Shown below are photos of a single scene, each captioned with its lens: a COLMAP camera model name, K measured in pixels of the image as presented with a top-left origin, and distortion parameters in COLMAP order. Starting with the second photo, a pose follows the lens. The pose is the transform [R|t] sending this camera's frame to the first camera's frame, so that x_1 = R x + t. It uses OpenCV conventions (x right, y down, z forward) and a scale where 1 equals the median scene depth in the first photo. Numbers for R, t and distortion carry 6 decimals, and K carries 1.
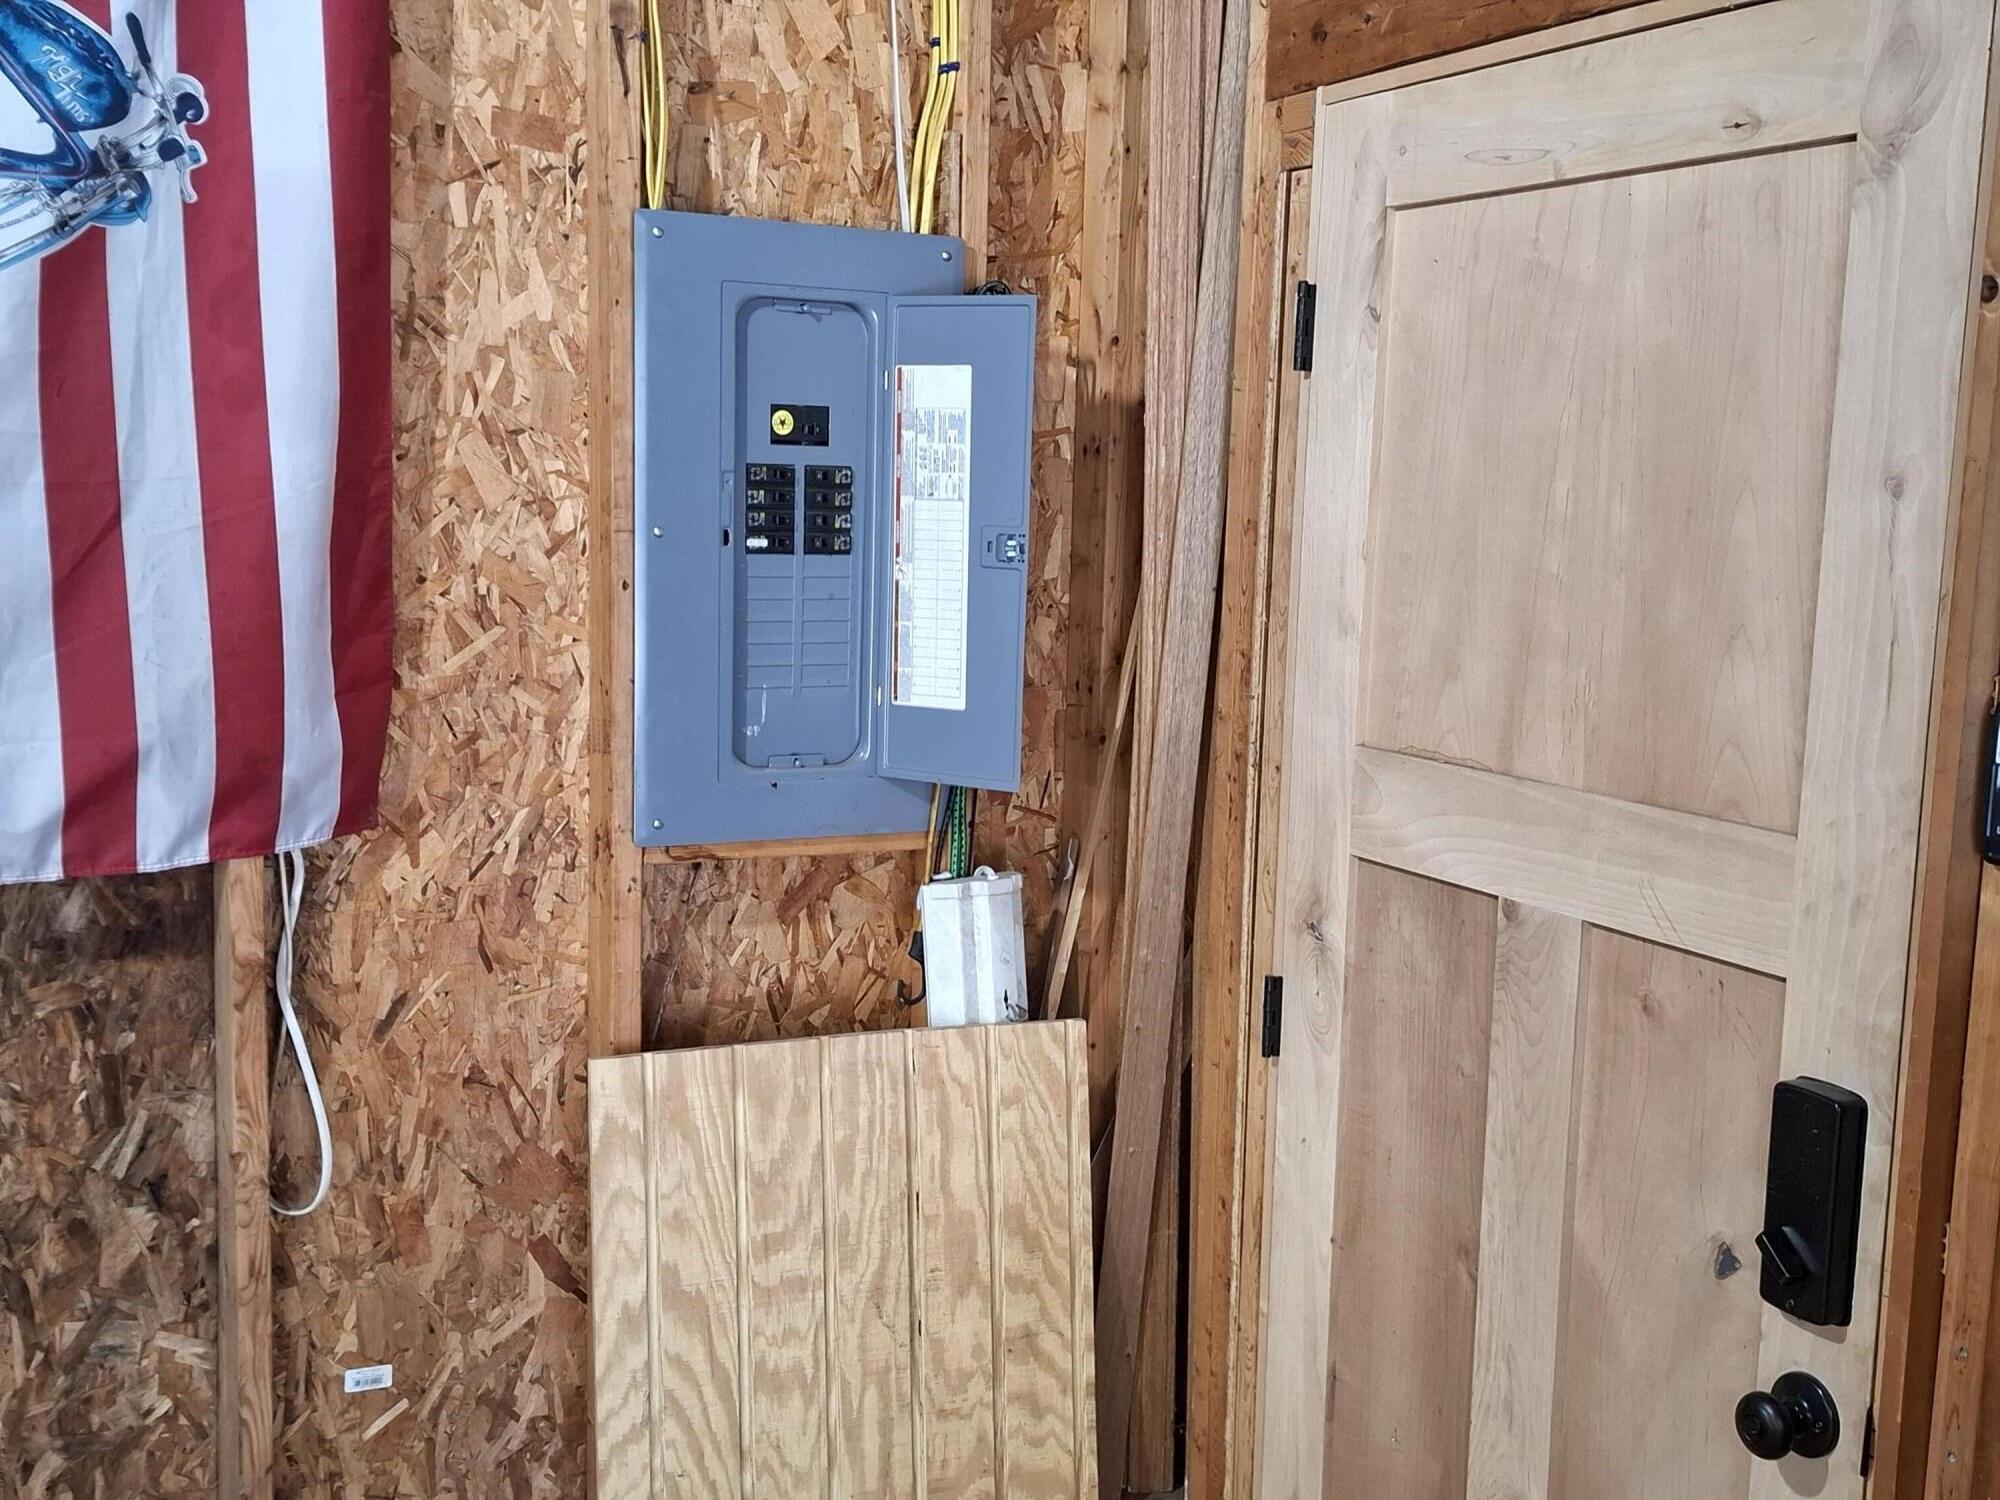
lens RADIAL K [[2081.3, 0, 1000.0], [0, 2081.3, 750.0], [0, 0, 1]] dist [0.142631, -0.240060]
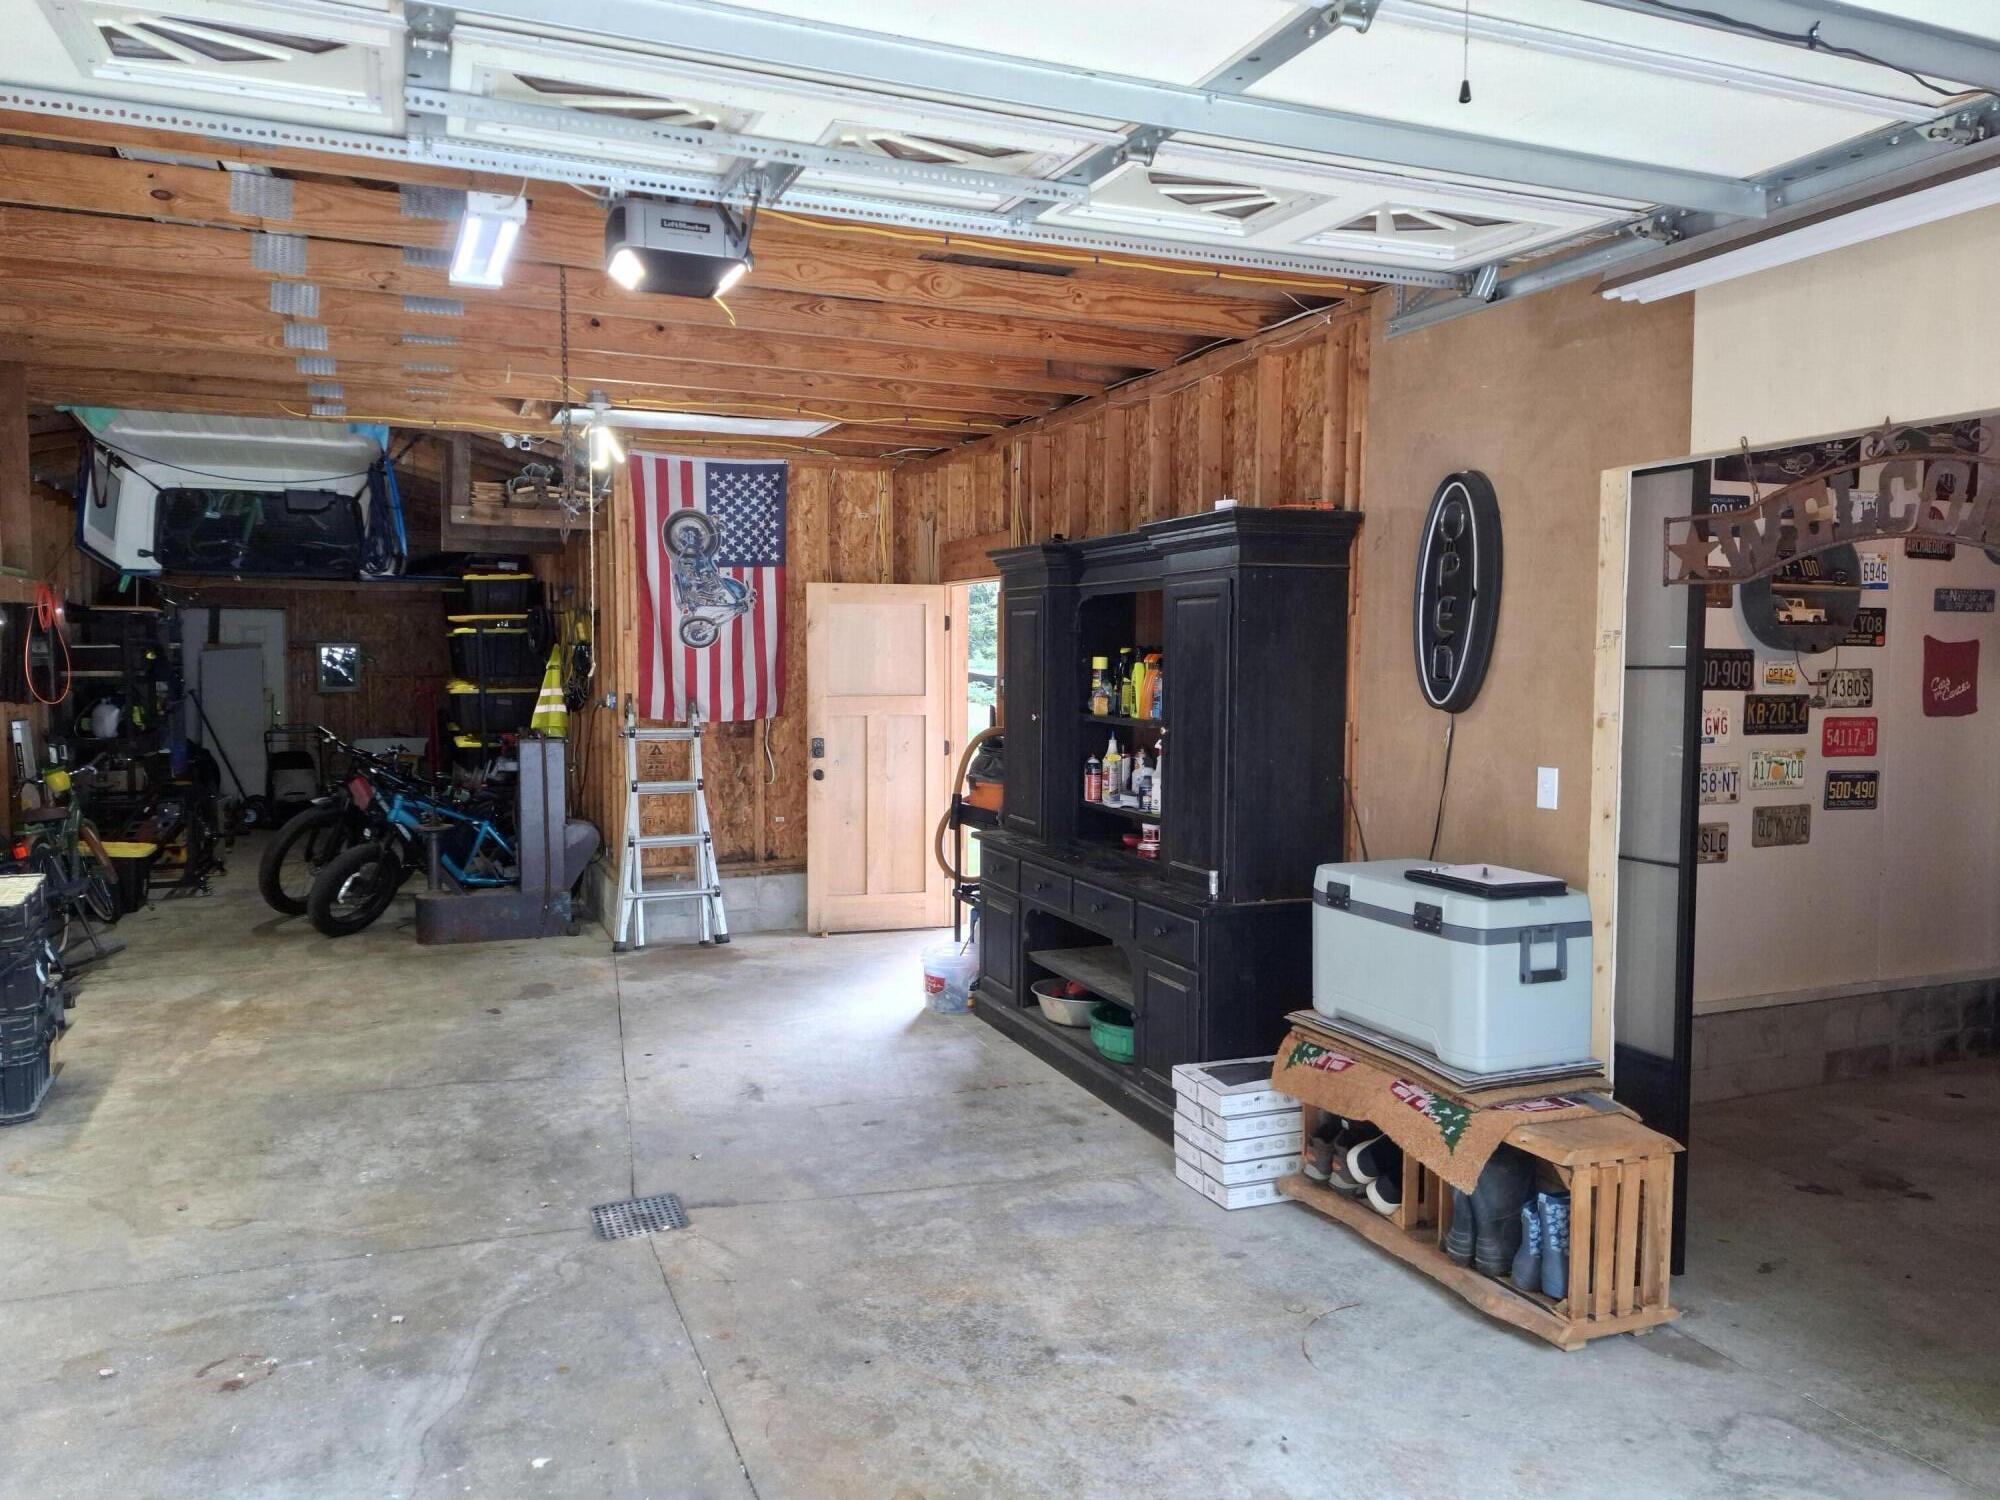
lens RADIAL K [[1414.8, 0, 1000.0], [0, 1414.8, 750.0], [0, 0, 1]] dist [0.106841, -0.130153]
pose [[0.994580, -0.018392, -0.102332, 0.675669], [0.010858, 0.997222, -0.073697, 0.420613], [0.103403, 0.072186, 0.992017, -2.719841]]
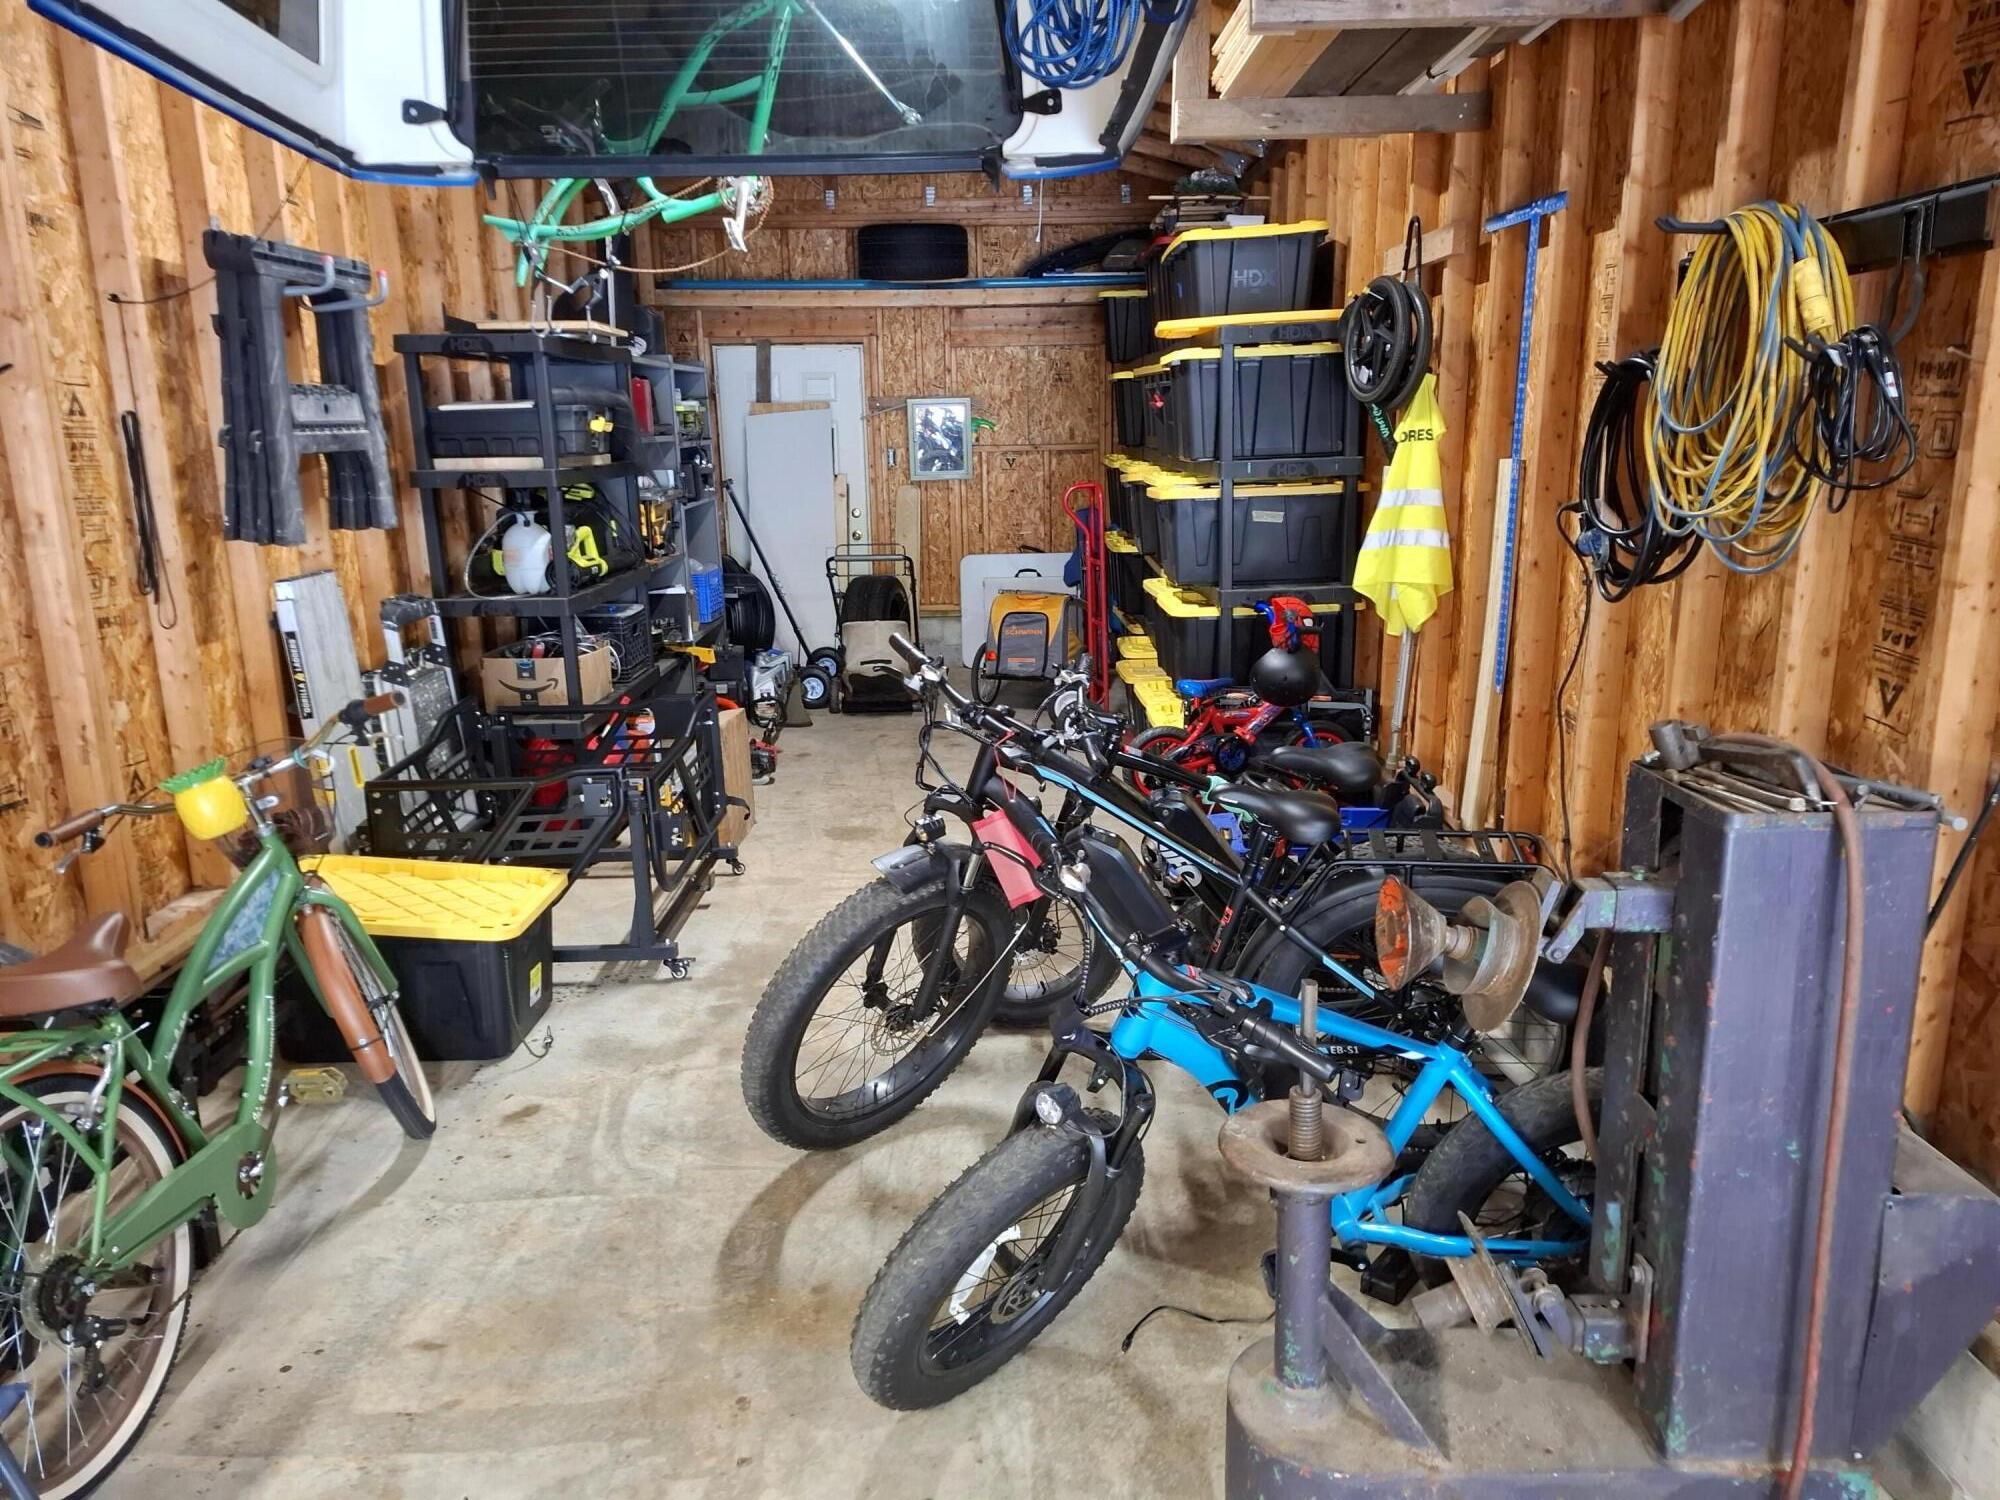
lens RADIAL K [[1414.8, 0, 1000.0], [0, 1414.8, 750.0], [0, 0, 1]] dist [0.106841, -0.130153]
pose [[0.882637, 0.065250, -0.465505, -0.925201], [-0.022349, 0.995024, 0.097096, 0.007444], [0.469524, -0.075297, 0.879703, -0.040024]]
